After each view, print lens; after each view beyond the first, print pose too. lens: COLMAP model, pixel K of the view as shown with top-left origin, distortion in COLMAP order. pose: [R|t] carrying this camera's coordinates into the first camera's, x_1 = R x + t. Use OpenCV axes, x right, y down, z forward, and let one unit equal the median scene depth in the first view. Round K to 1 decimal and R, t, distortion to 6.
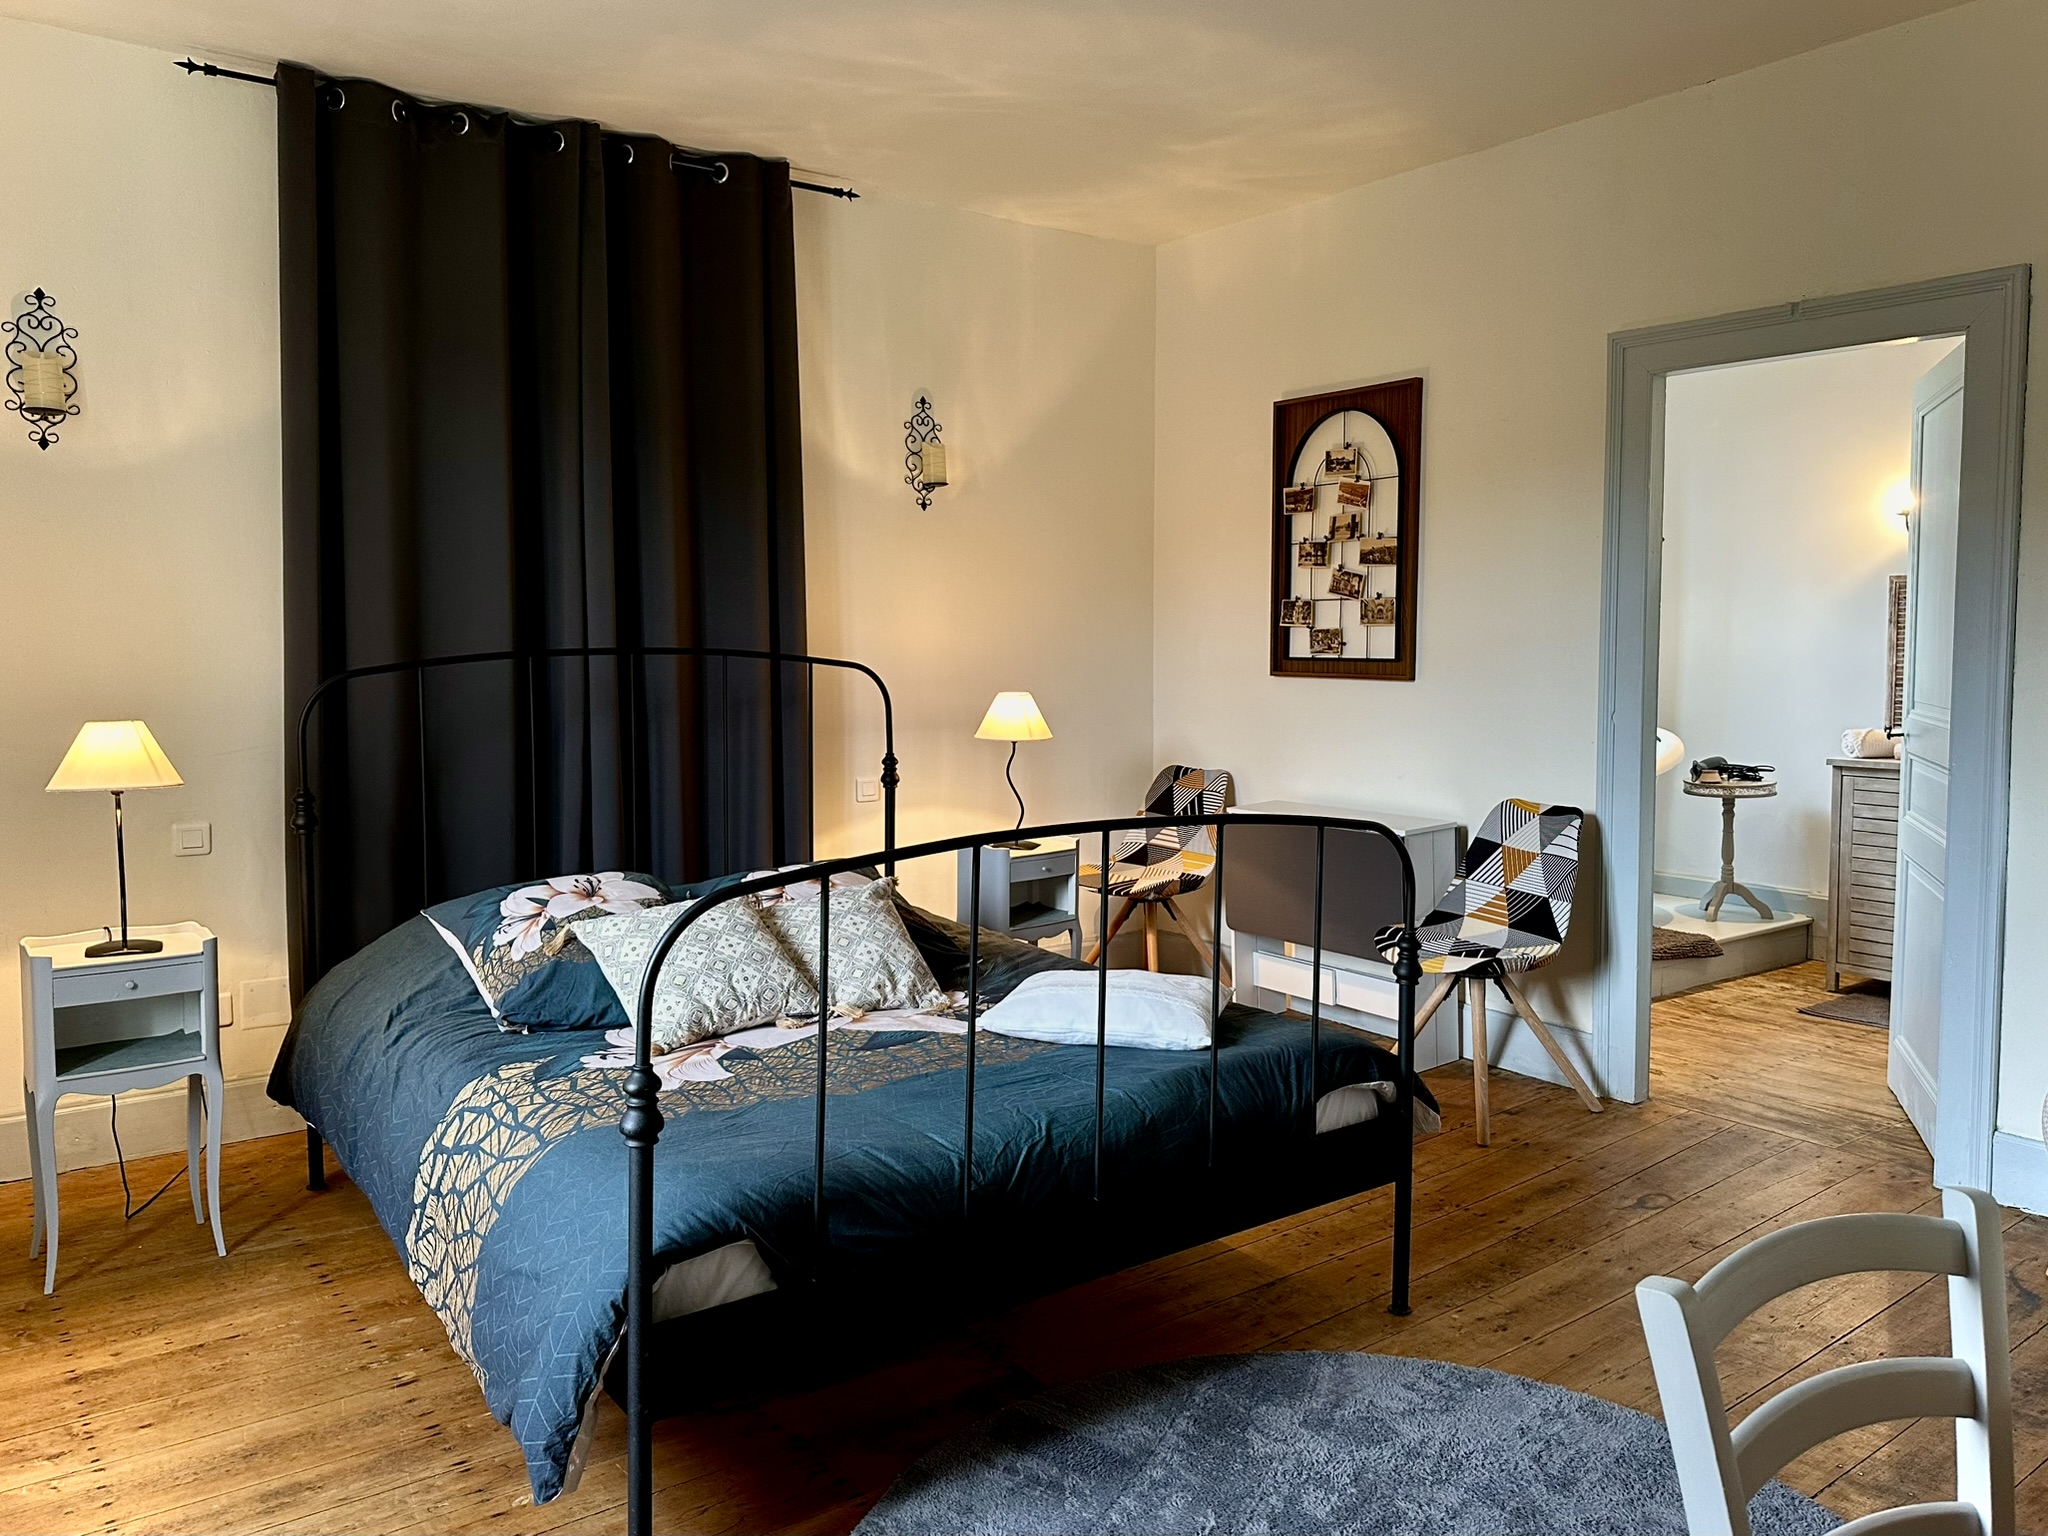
lens RADIAL K [[1604.2, 0, 1023.0], [0, 1604.2, 751.4], [0, 0, 1]] dist [0.140366, -0.243083]
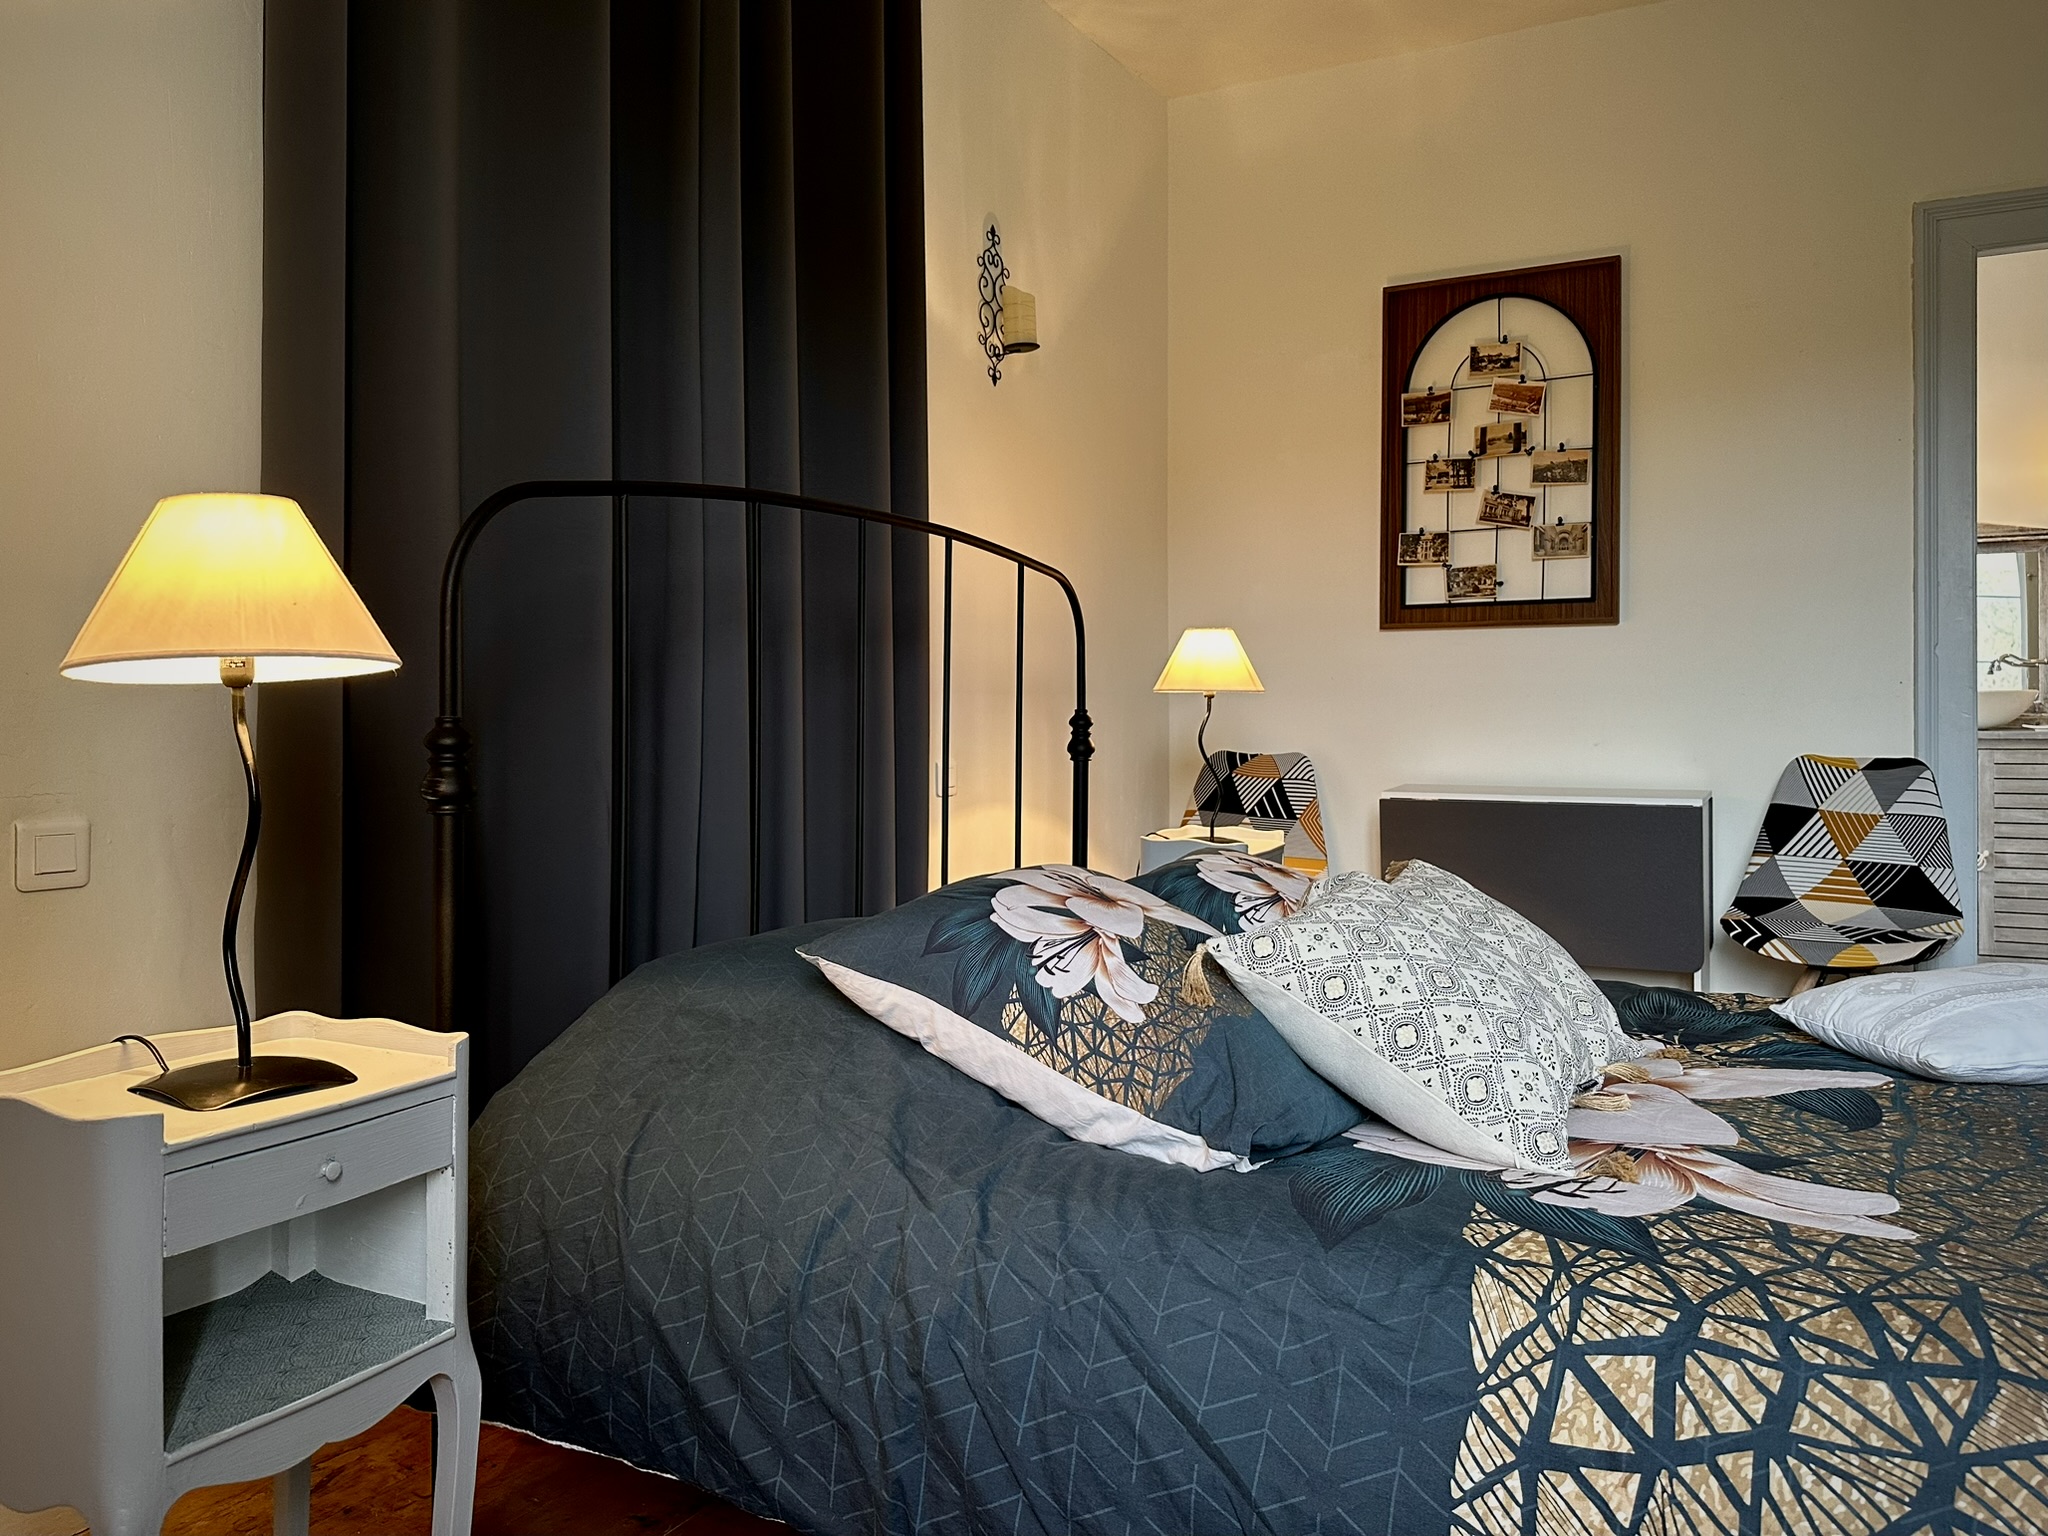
lens RADIAL K [[1589.0, 0, 989.1], [0, 1589.0, 738.7], [0, 0, 1]] dist [0.148344, -0.230593]
pose [[0.904188, -0.009487, 0.427030, -0.425617], [0.035993, 0.997890, -0.054041, 0.050820], [-0.425616, 0.064233, 0.902621, 0.435213]]
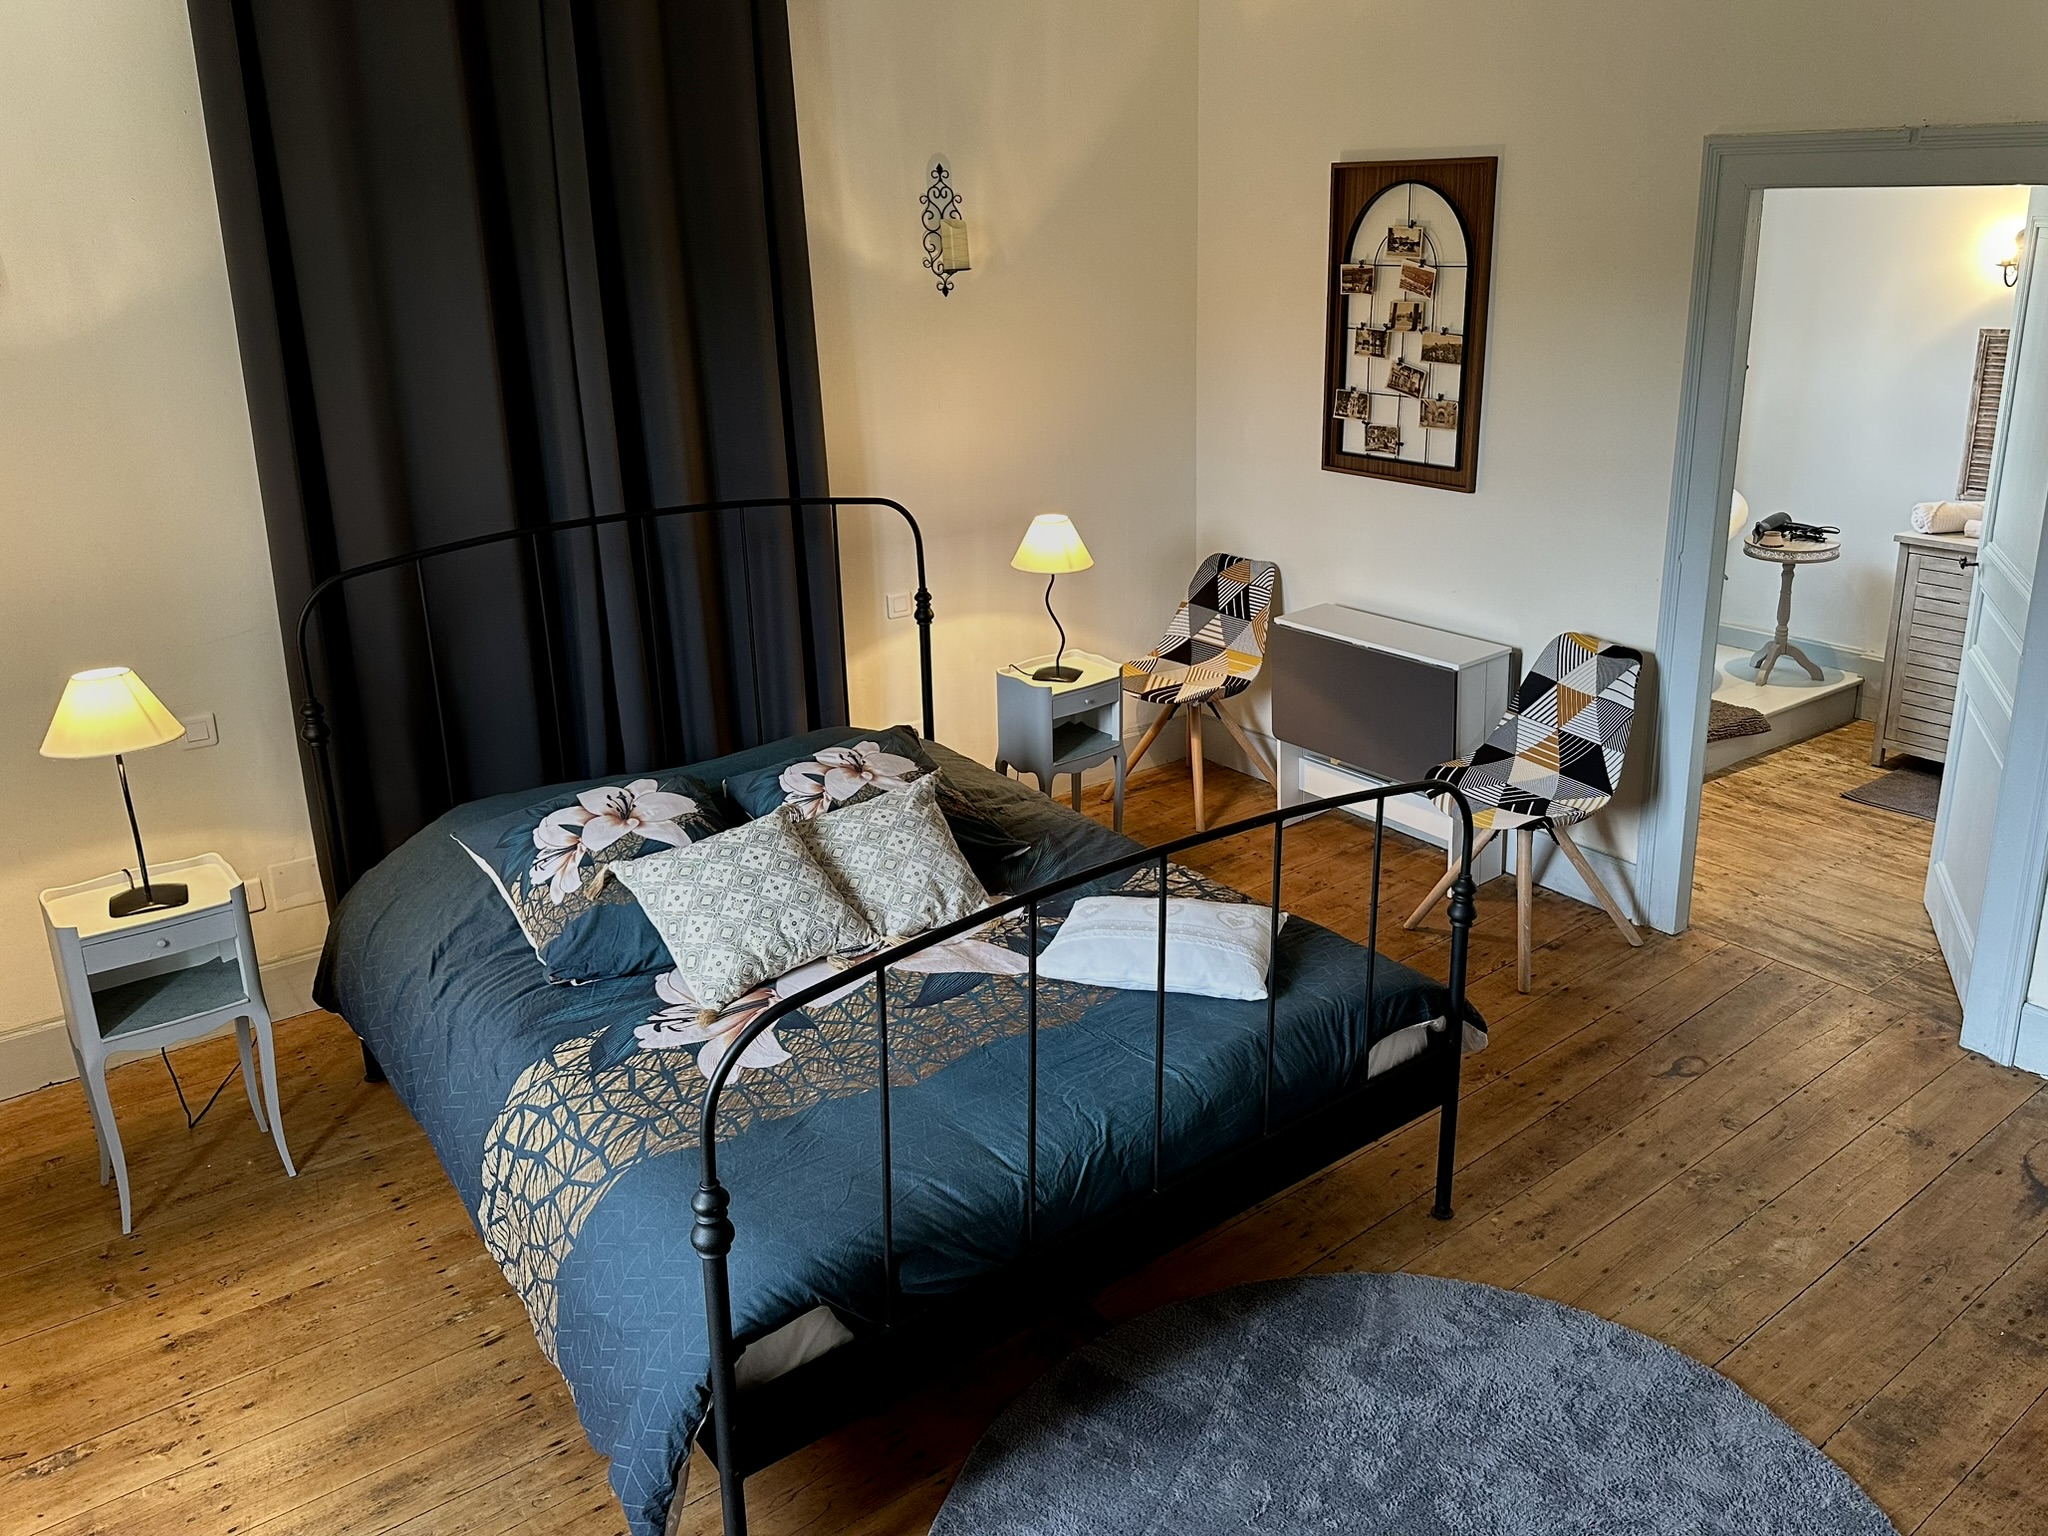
lens RADIAL K [[1652.2, 0, 1091.5], [0, 1652.2, 735.3], [0, 0, 1]] dist [0.154266, -0.292702]
pose [[0.999463, -0.023630, 0.022682, -0.007727], [0.017404, 0.969767, 0.243412, -0.159386], [-0.027748, -0.242887, 0.969658, 0.028056]]
